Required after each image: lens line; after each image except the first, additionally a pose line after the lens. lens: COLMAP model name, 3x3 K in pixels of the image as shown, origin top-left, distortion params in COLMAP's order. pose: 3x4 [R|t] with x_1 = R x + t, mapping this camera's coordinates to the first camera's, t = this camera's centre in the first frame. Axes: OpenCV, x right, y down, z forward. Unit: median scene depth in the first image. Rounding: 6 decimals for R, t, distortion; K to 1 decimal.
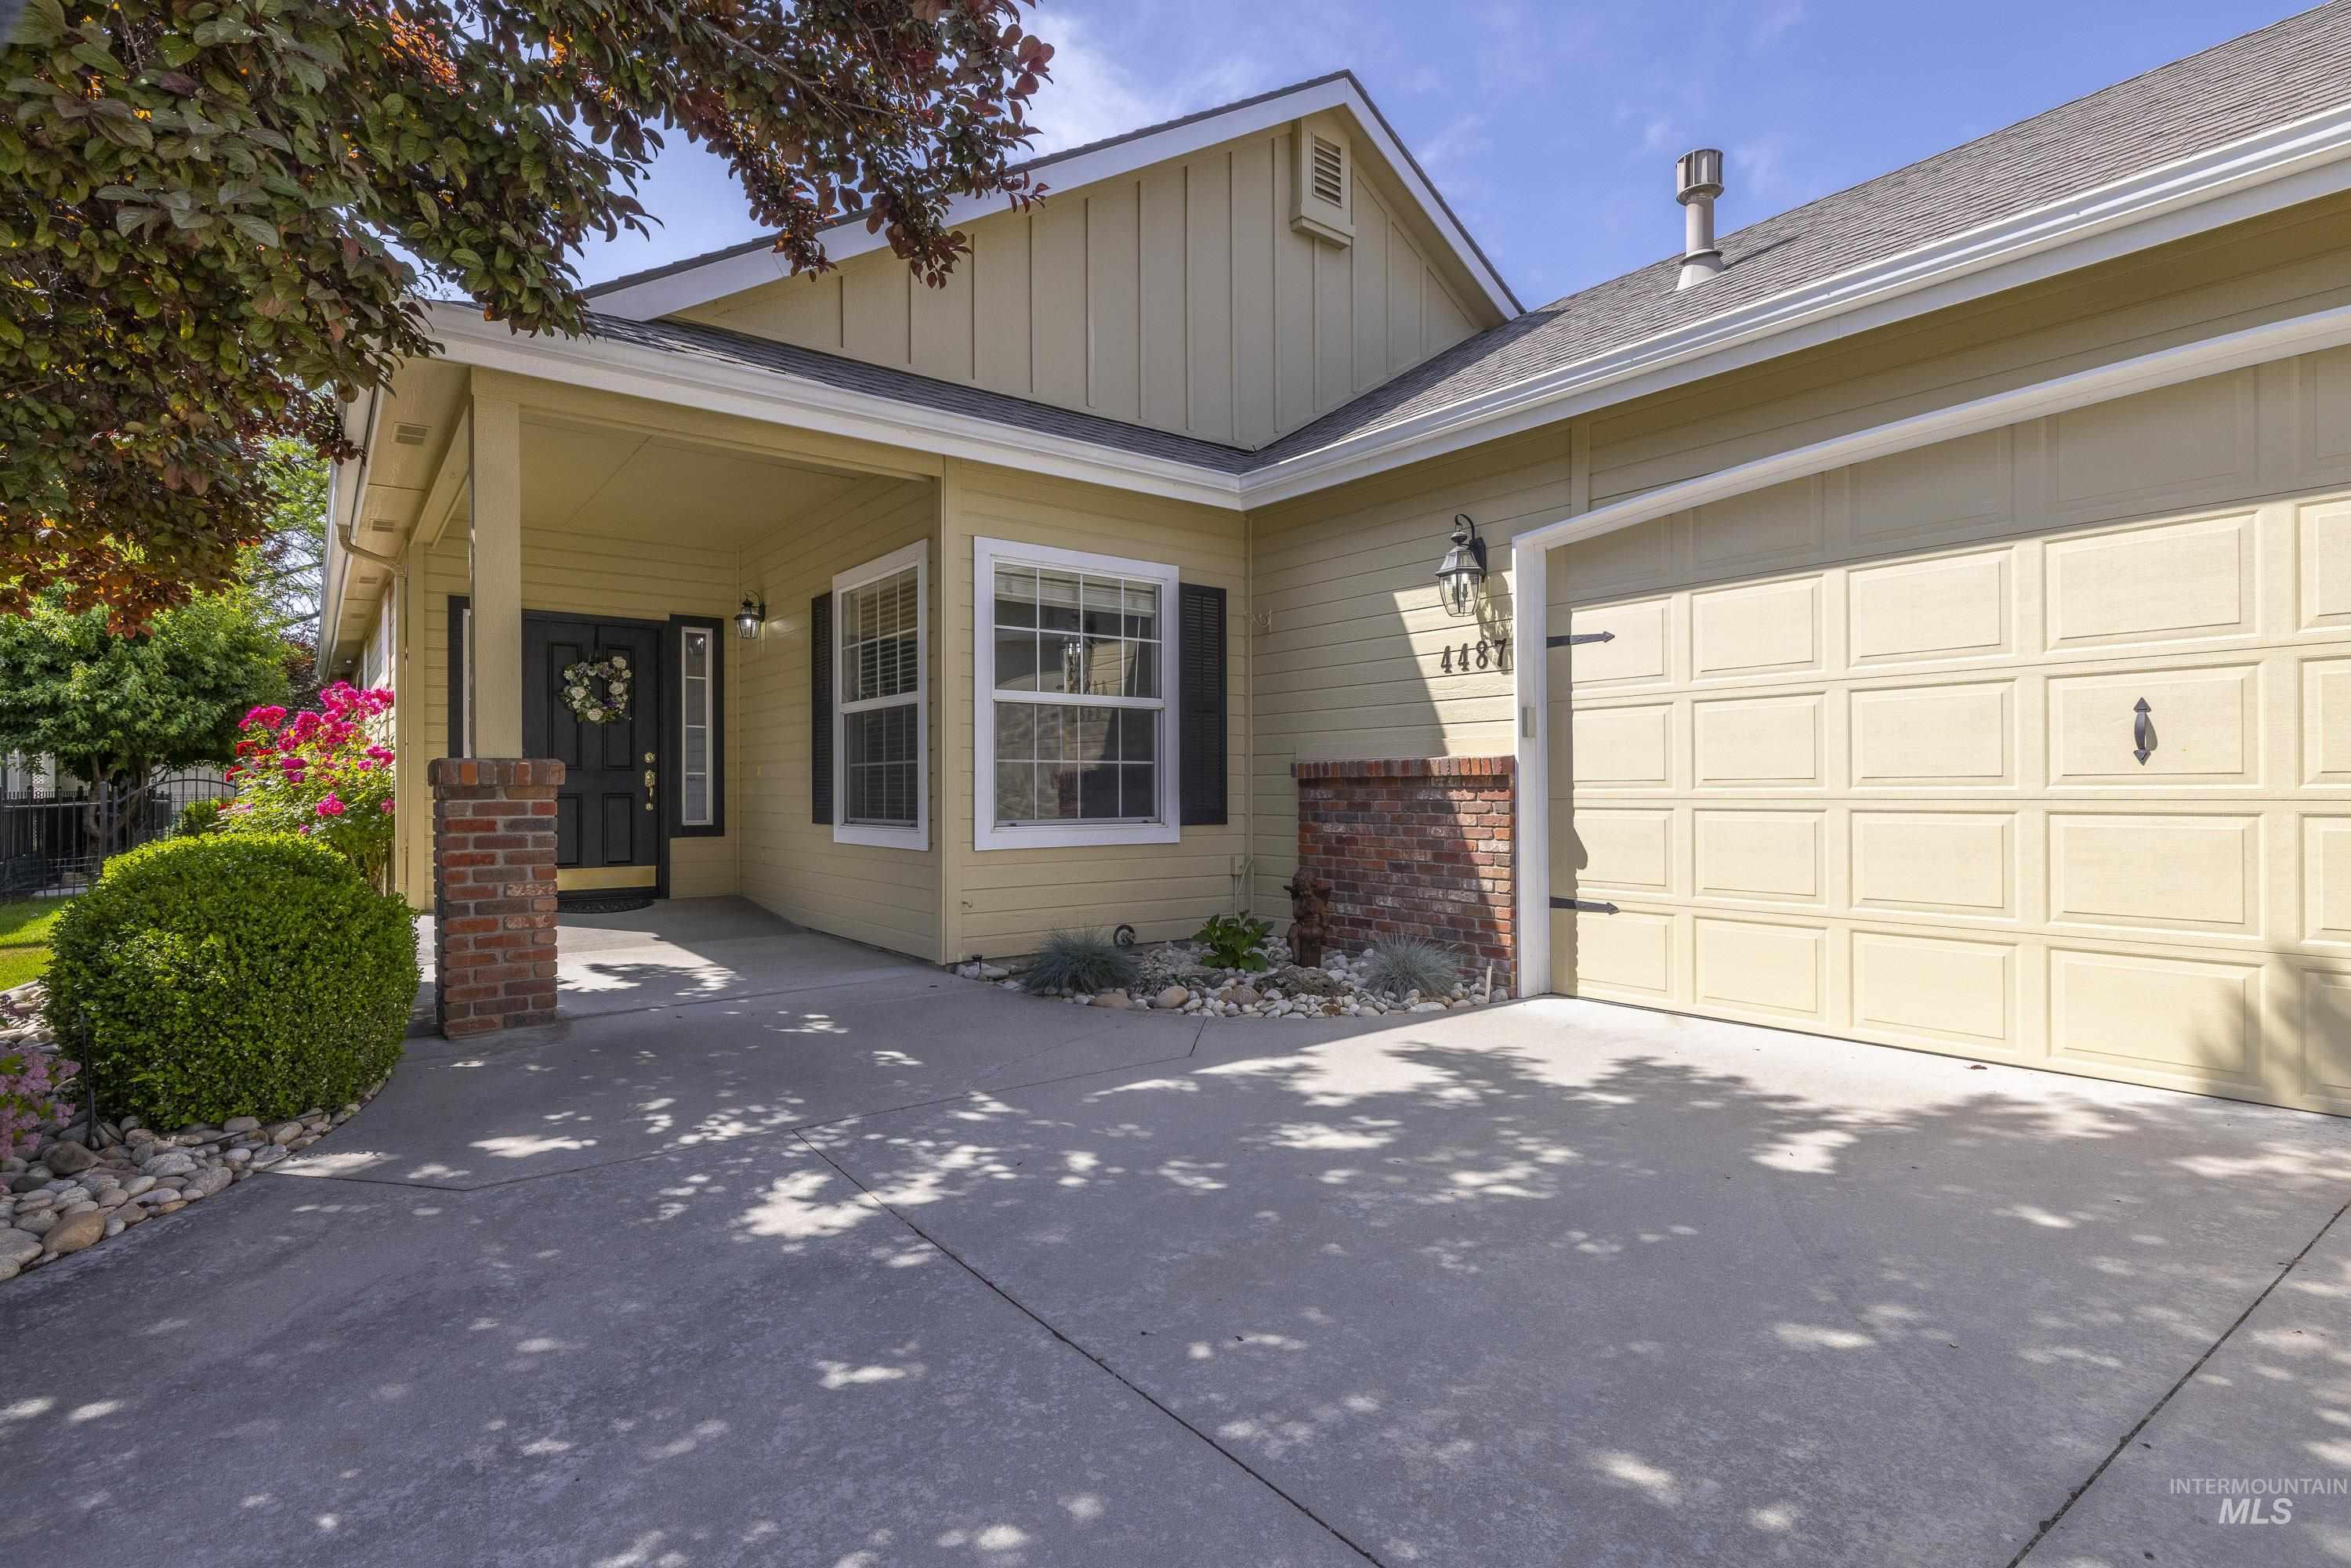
lens RADIAL K [[1154.3, 0, 1175.5], [0, 1154.3, 784.0], [0, 0, 1]] dist [-0.000428, 0.000501]
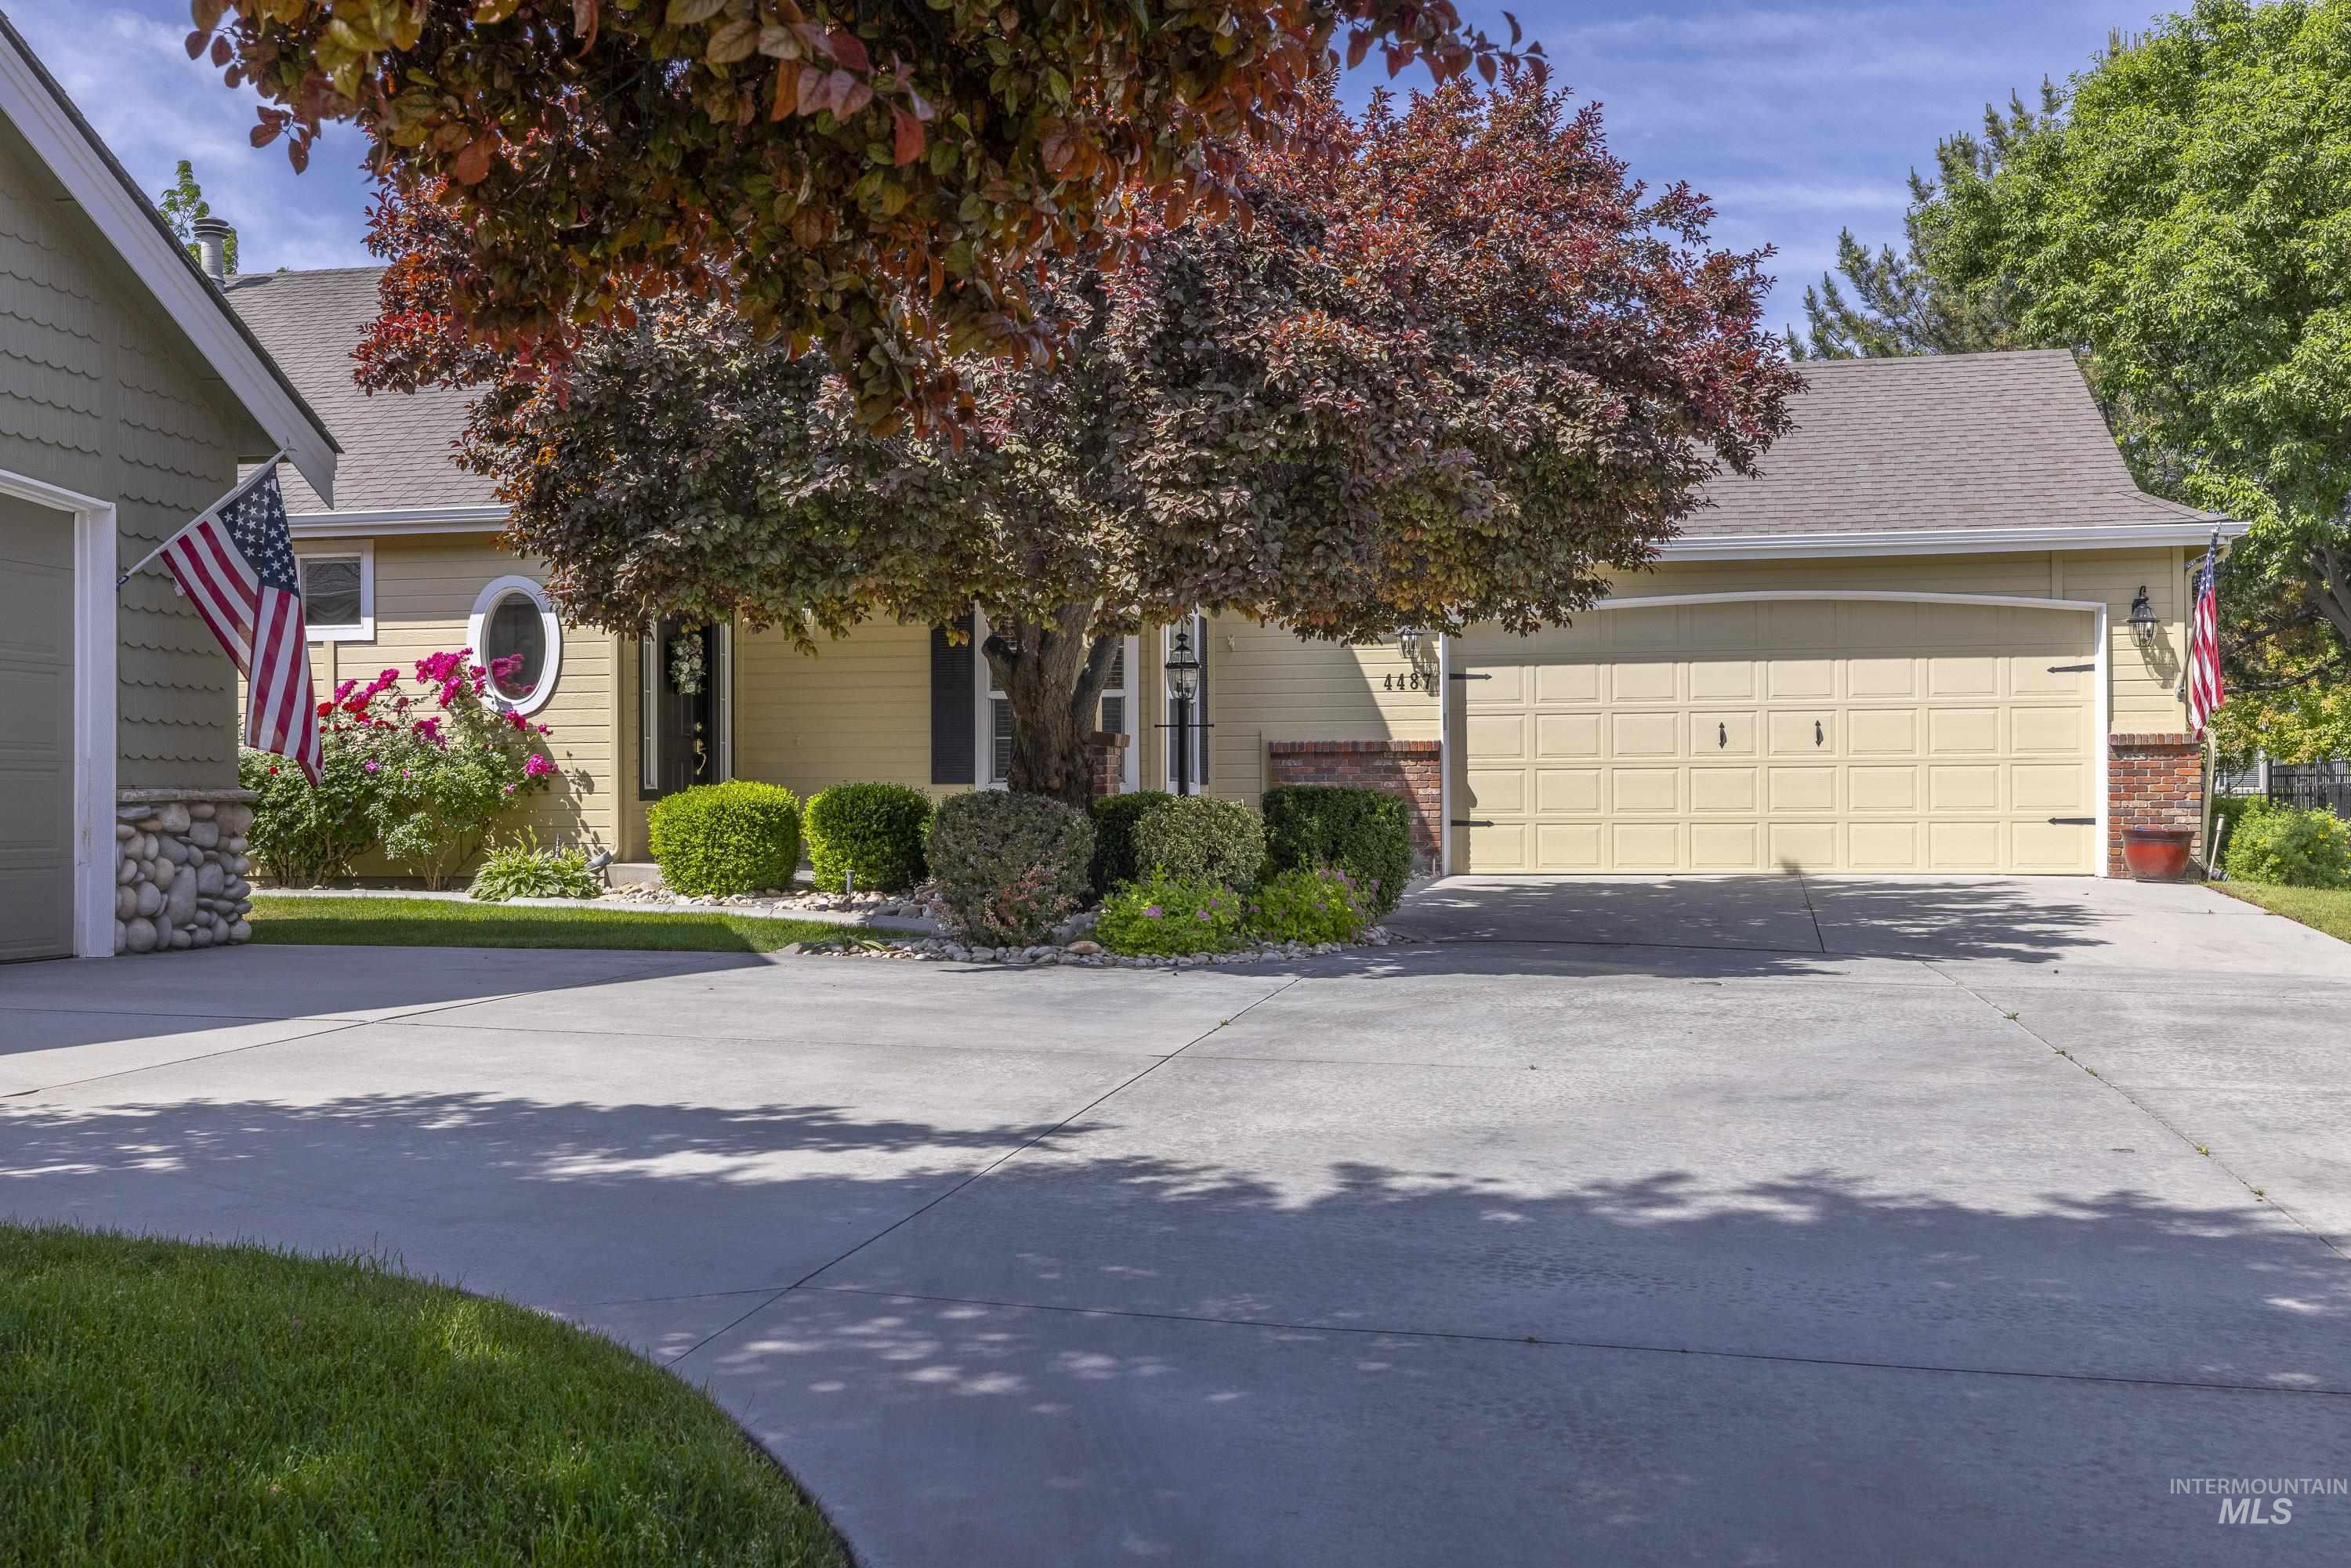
lens RADIAL K [[2294.9, 0, 1175.5], [0, 2294.9, 784.0], [0, 0, 1]] dist [0.006486, 0.004238]
pose [[0.754711, 0.005306, 0.656036, -2.249445], [-0.002120, 0.999982, -0.005650, 0.061486], [-0.656054, 0.002874, 0.754709, -1.348446]]
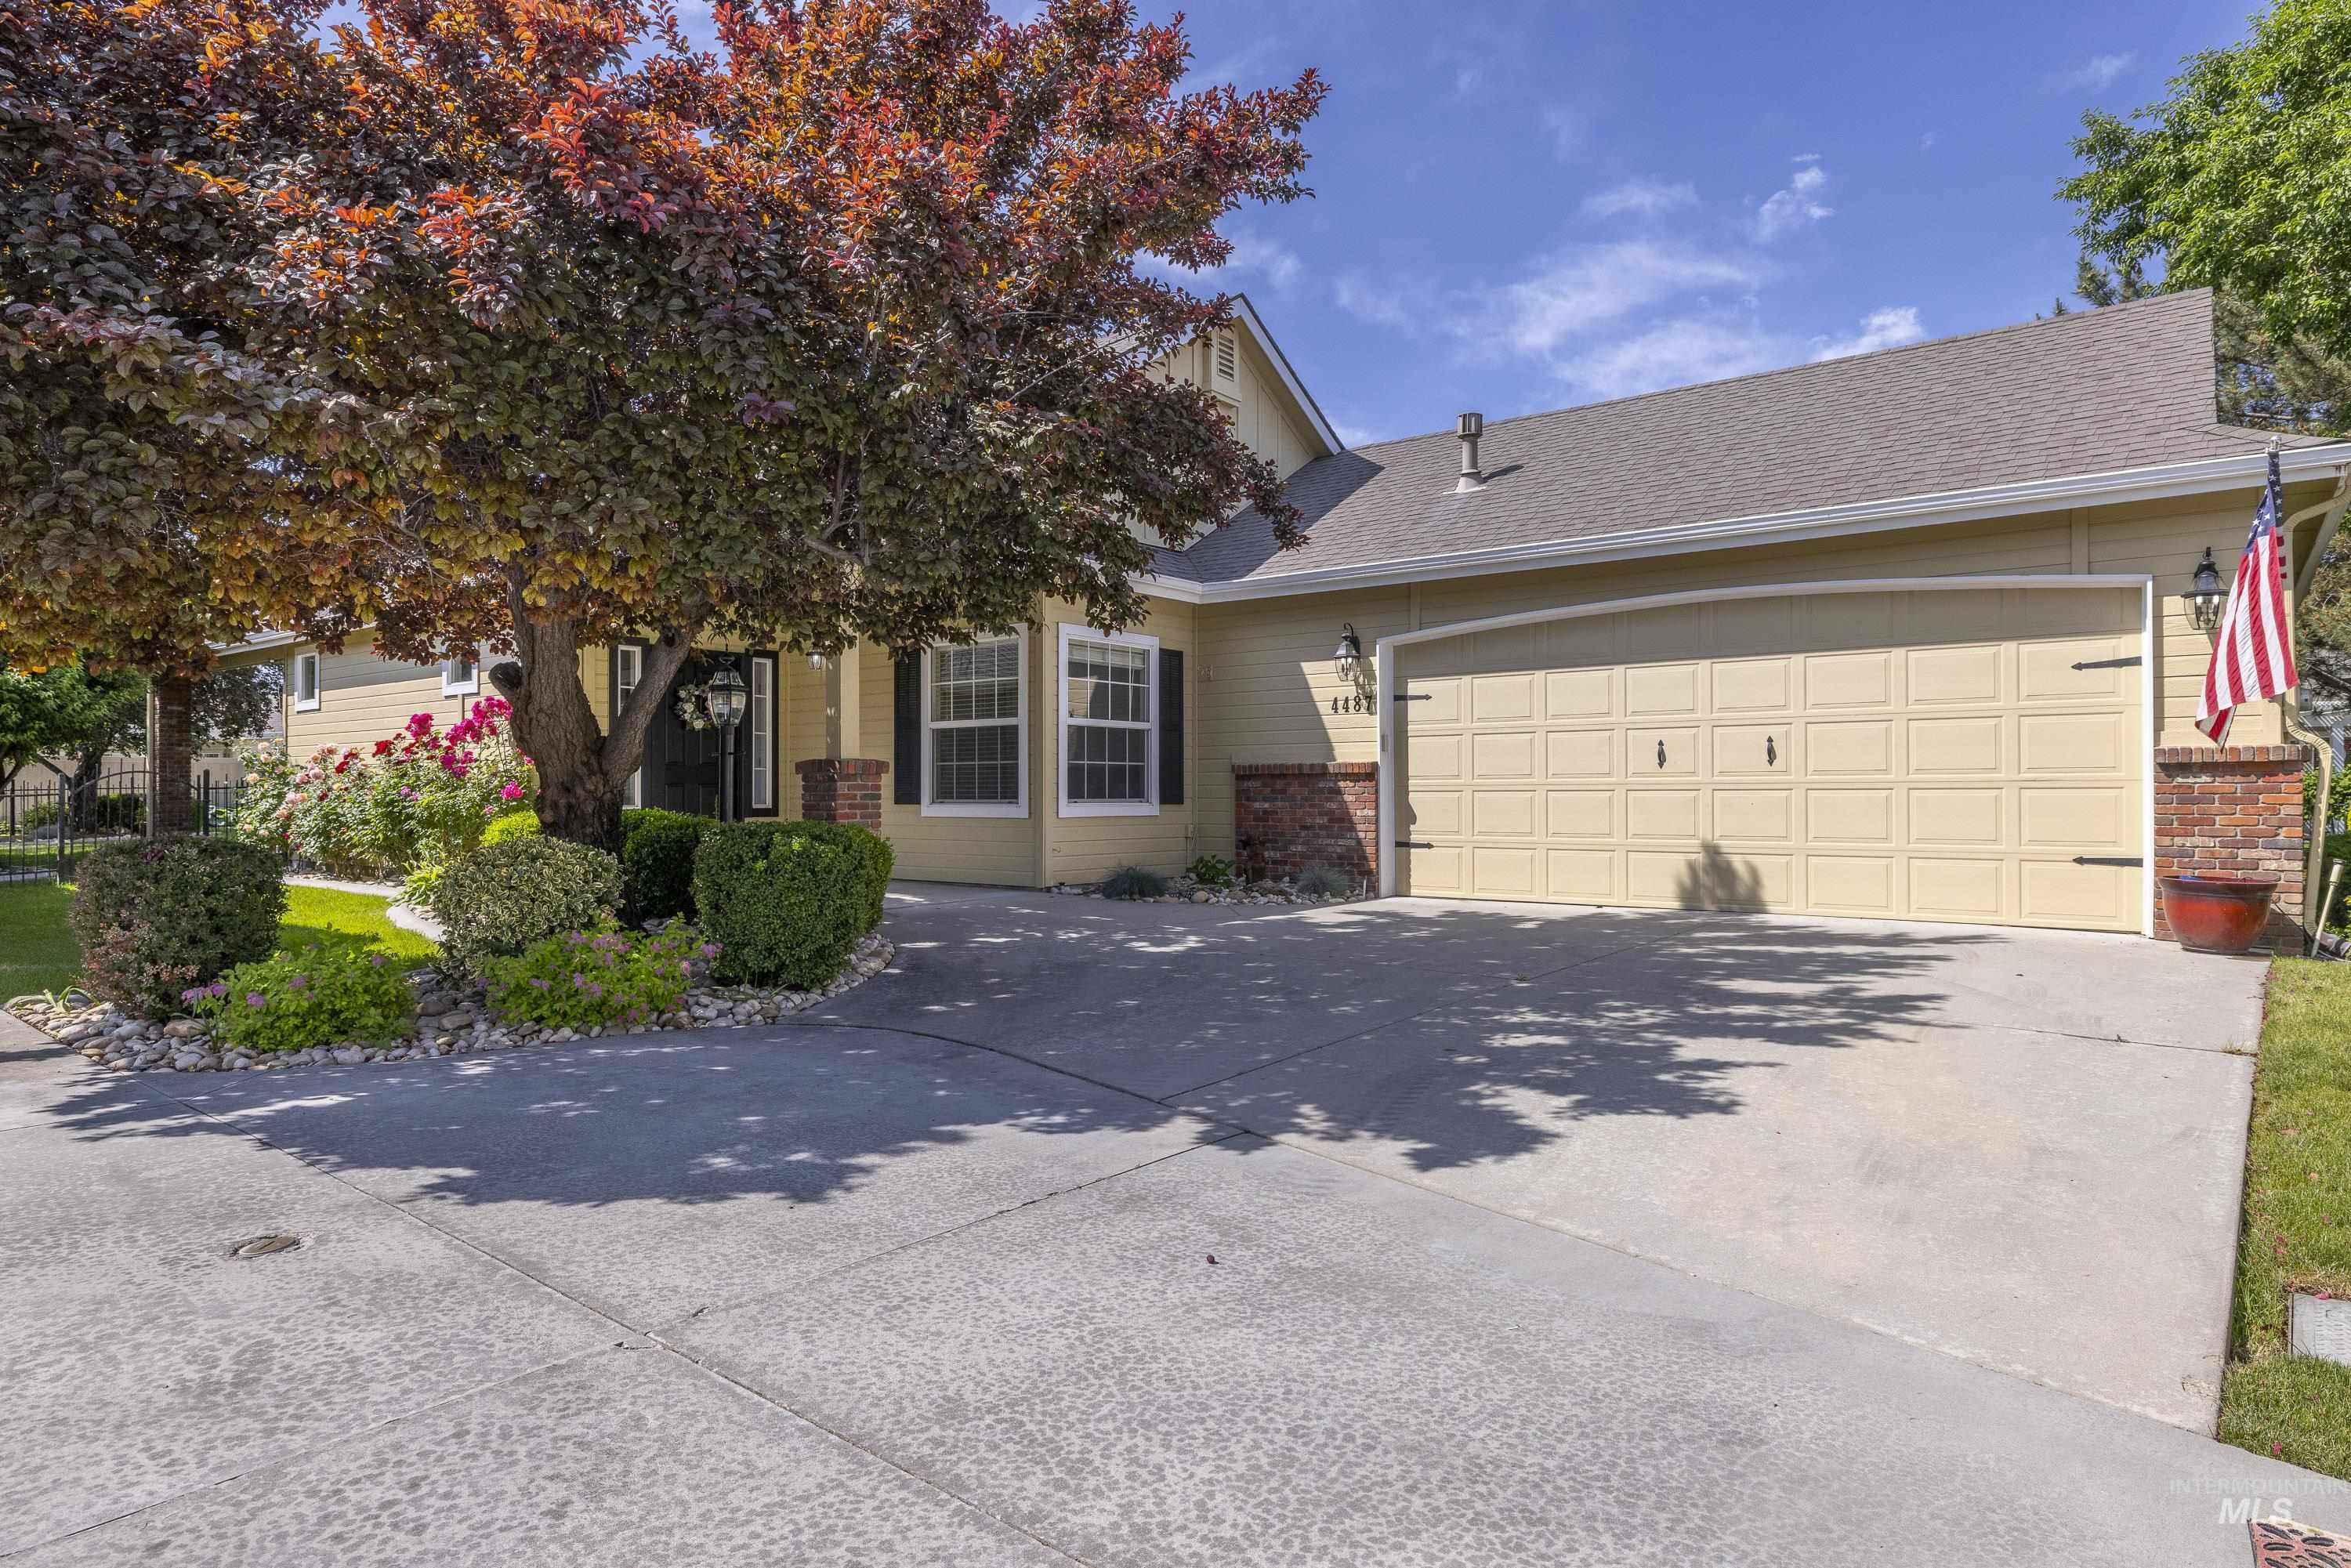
lens RADIAL K [[1325.7, 0, 1175.5], [0, 1325.7, 784.0], [0, 0, 1]] dist [-0.003871, -0.000867]
pose [[0.968543, 0.004154, 0.248812, -0.497711], [-0.003526, 0.999989, -0.002970, 0.016388], [-0.248822, 0.002000, 0.968547, -0.869099]]
